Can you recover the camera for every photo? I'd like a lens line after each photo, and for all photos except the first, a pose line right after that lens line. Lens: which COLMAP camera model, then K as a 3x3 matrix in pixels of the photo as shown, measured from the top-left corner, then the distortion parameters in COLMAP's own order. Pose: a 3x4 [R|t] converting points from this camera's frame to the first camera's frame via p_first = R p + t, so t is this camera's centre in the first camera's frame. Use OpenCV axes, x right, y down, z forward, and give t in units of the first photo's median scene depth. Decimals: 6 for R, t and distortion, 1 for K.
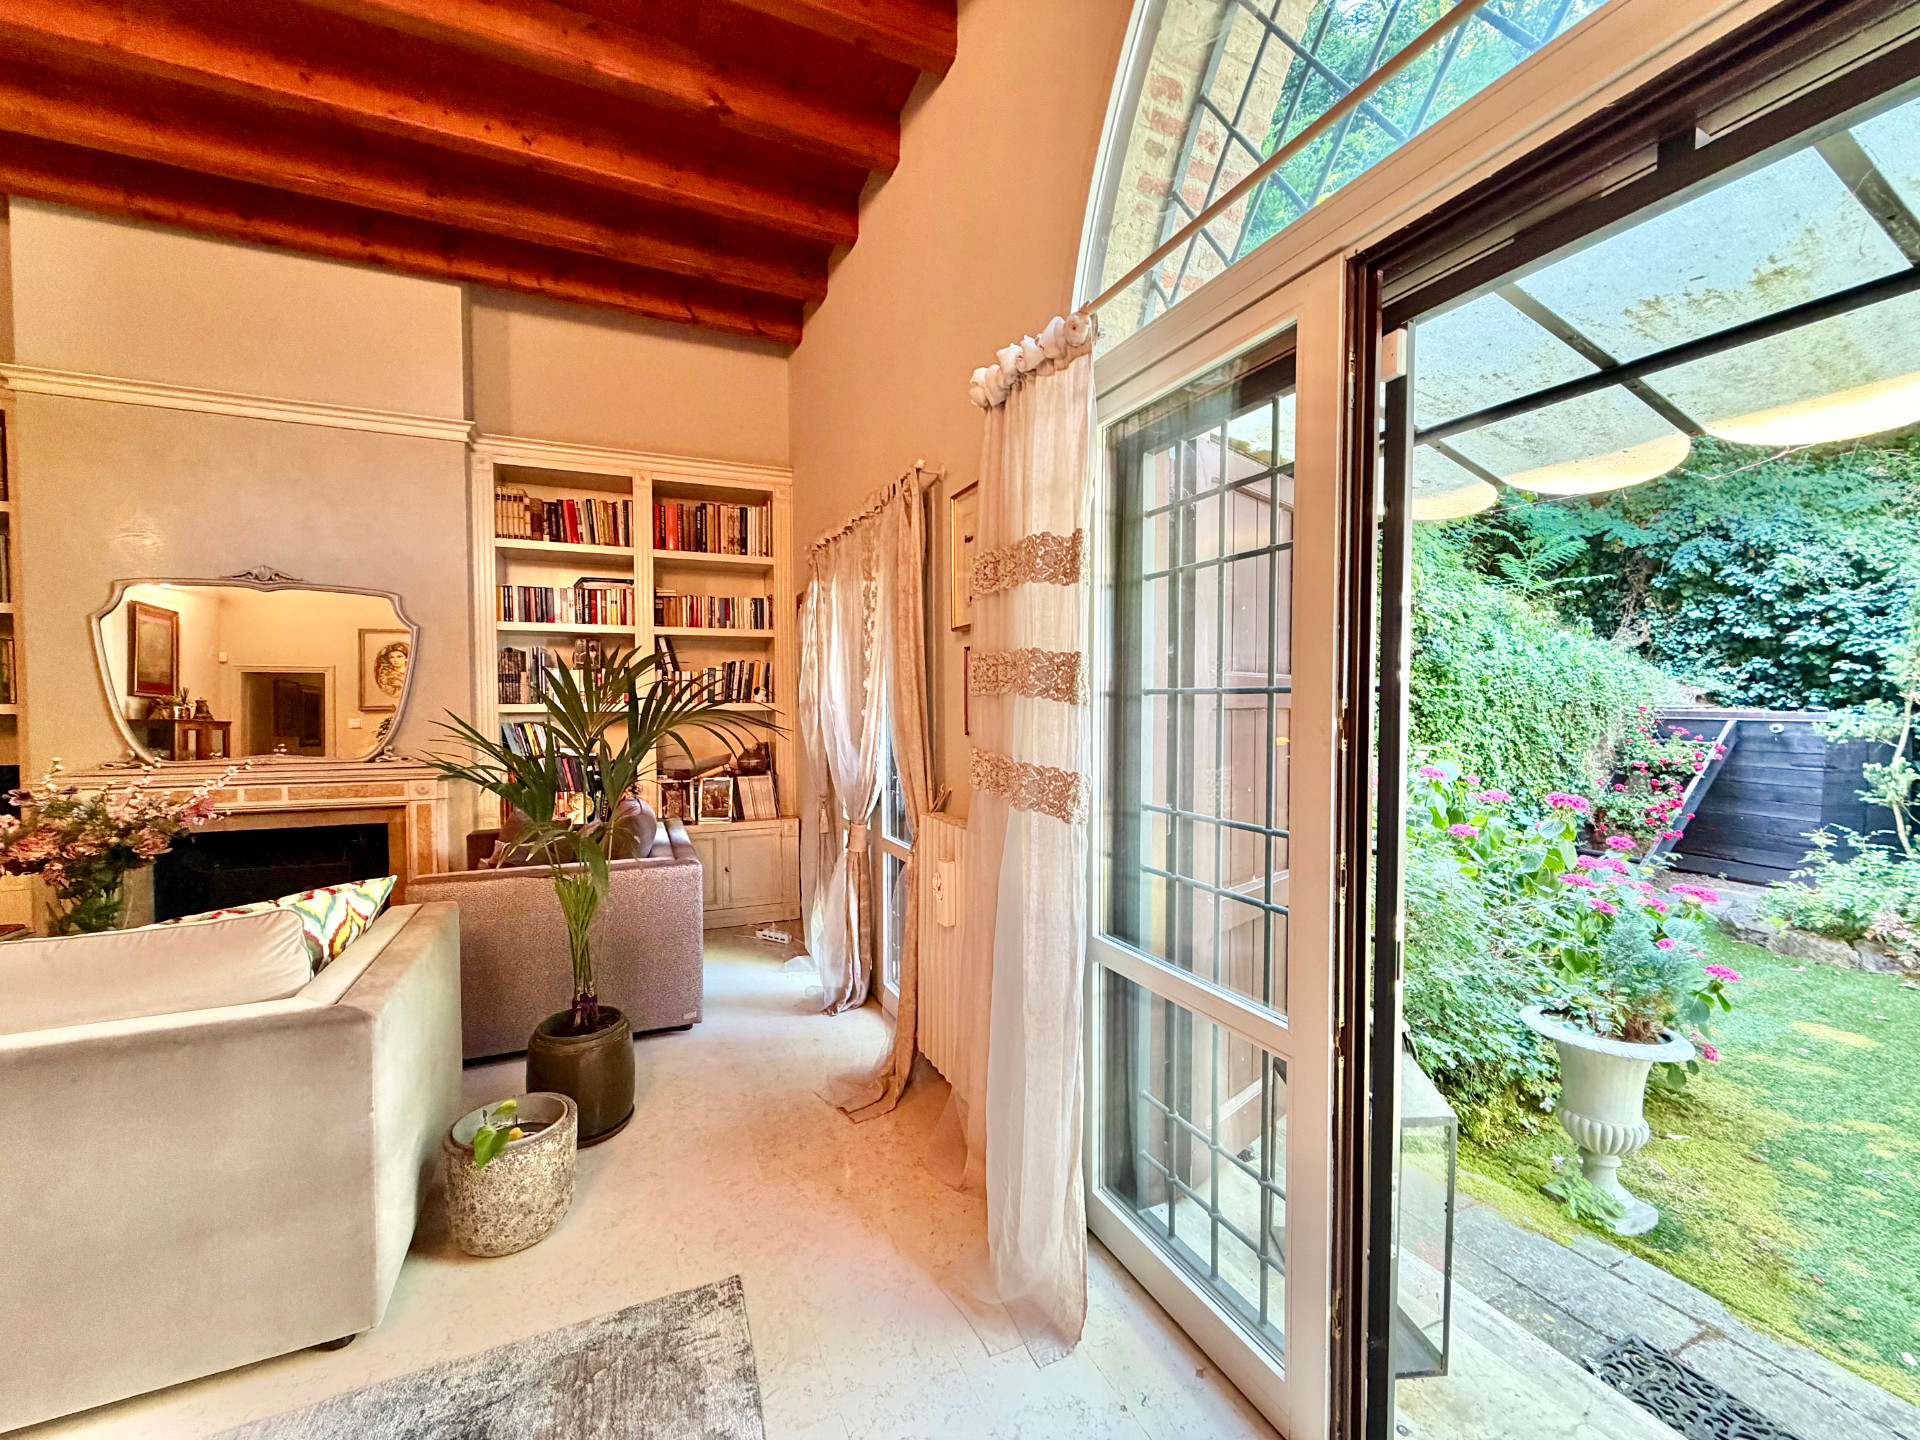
lens RADIAL K [[764.1, 0, 953.5], [0, 764.1, 724.8], [0, 0, 1]] dist [-0.000166, -0.000135]
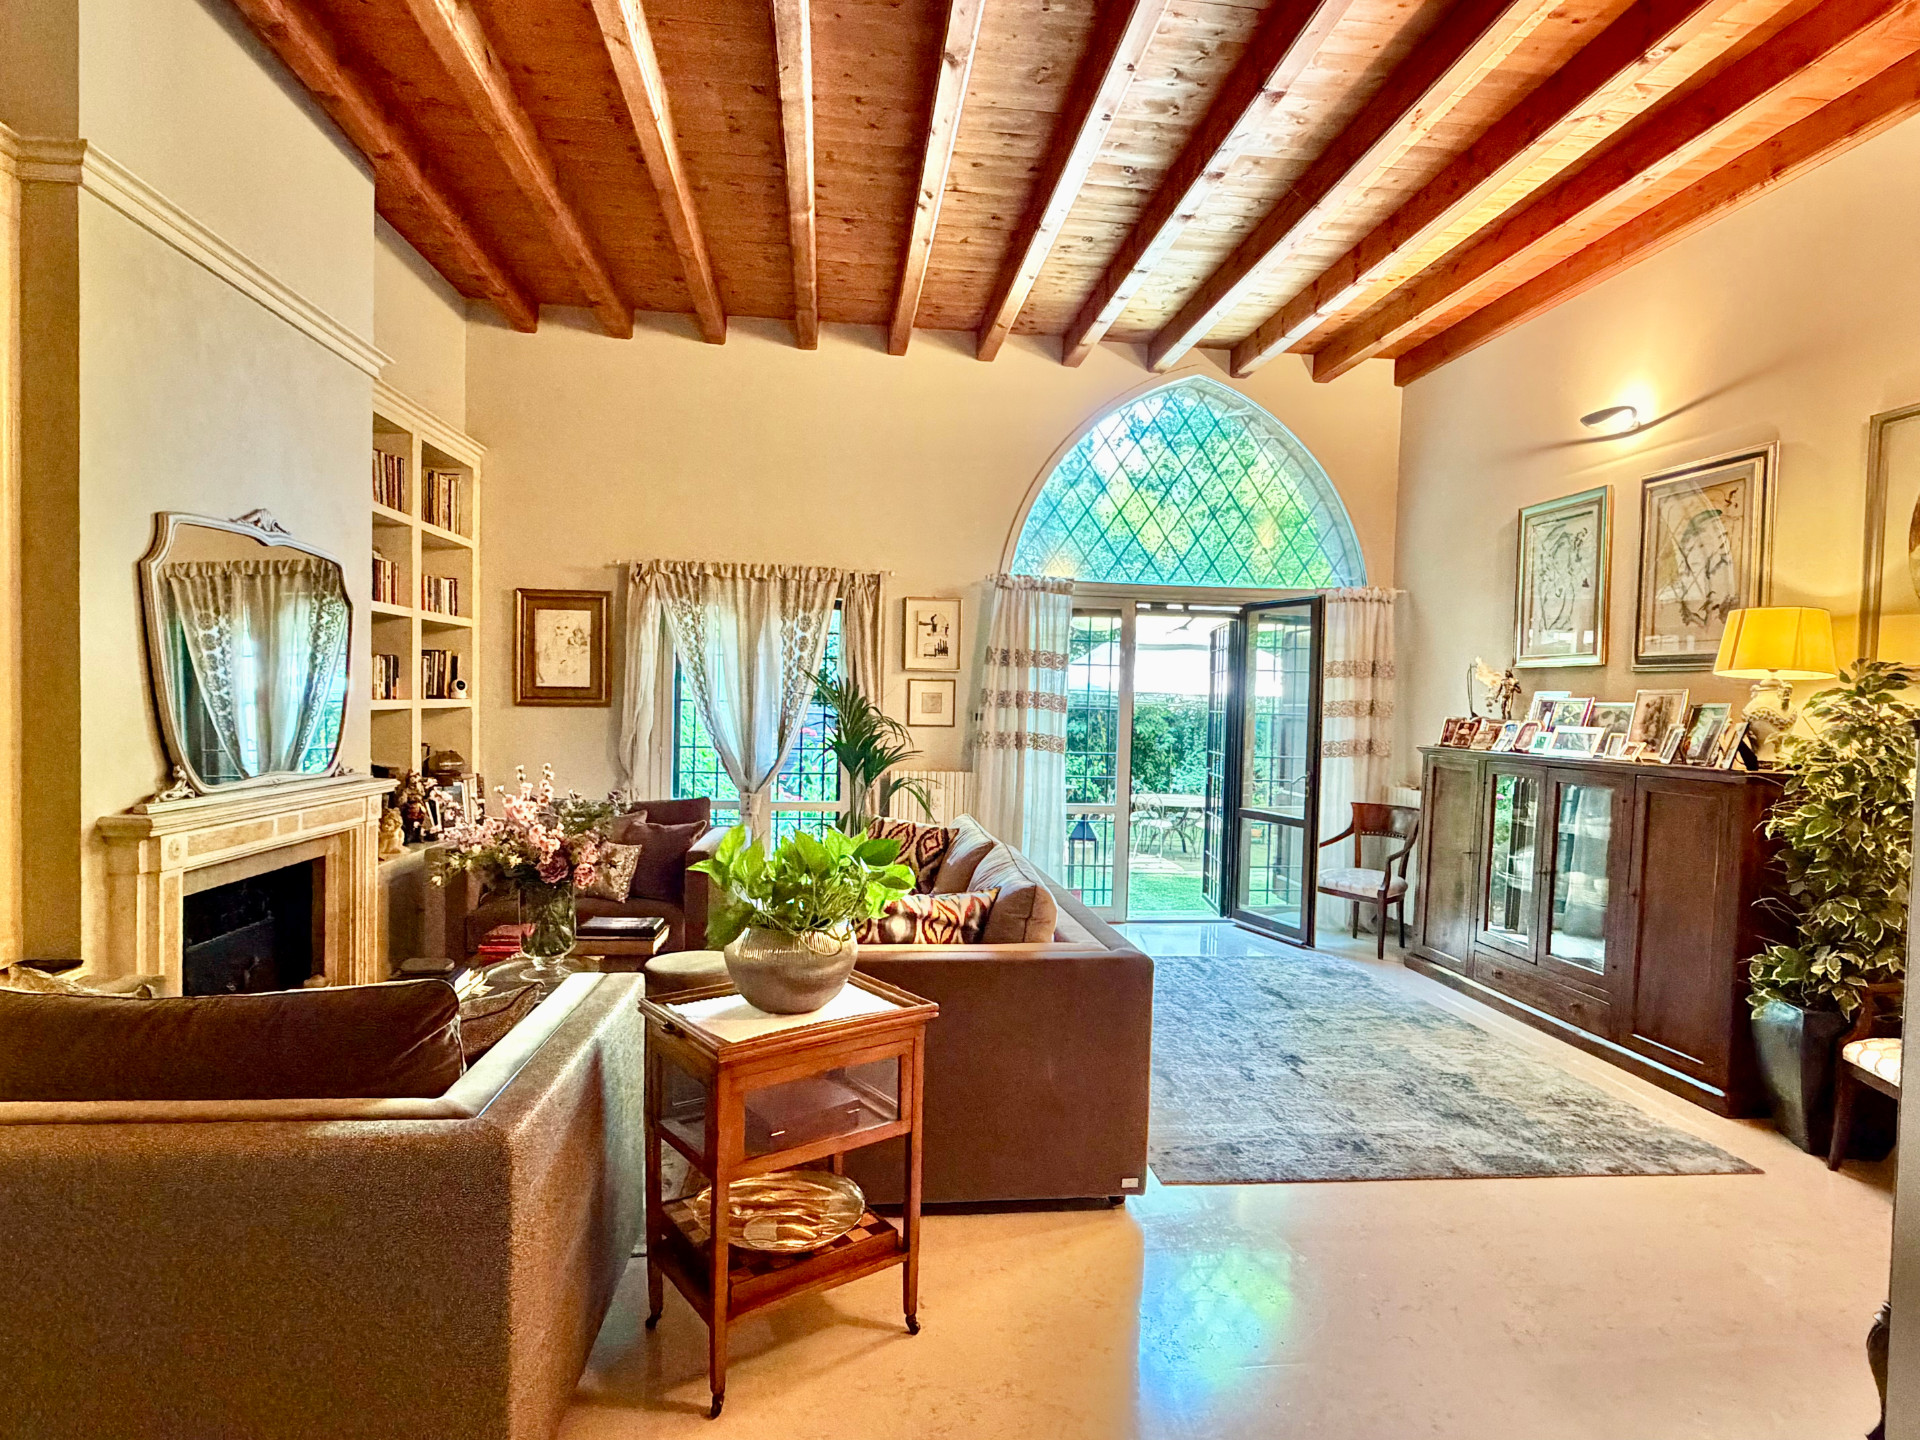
lens RADIAL K [[1061.1, 0, 962.1], [0, 1061.1, 730.8], [0, 0, 1]] dist [-0.010898, -0.000701]
pose [[0.305769, -0.019006, 0.951916, -1.364587], [0.002341, 0.999813, 0.019210, -0.014226], [-0.952103, -0.003645, 0.305756, 0.053751]]
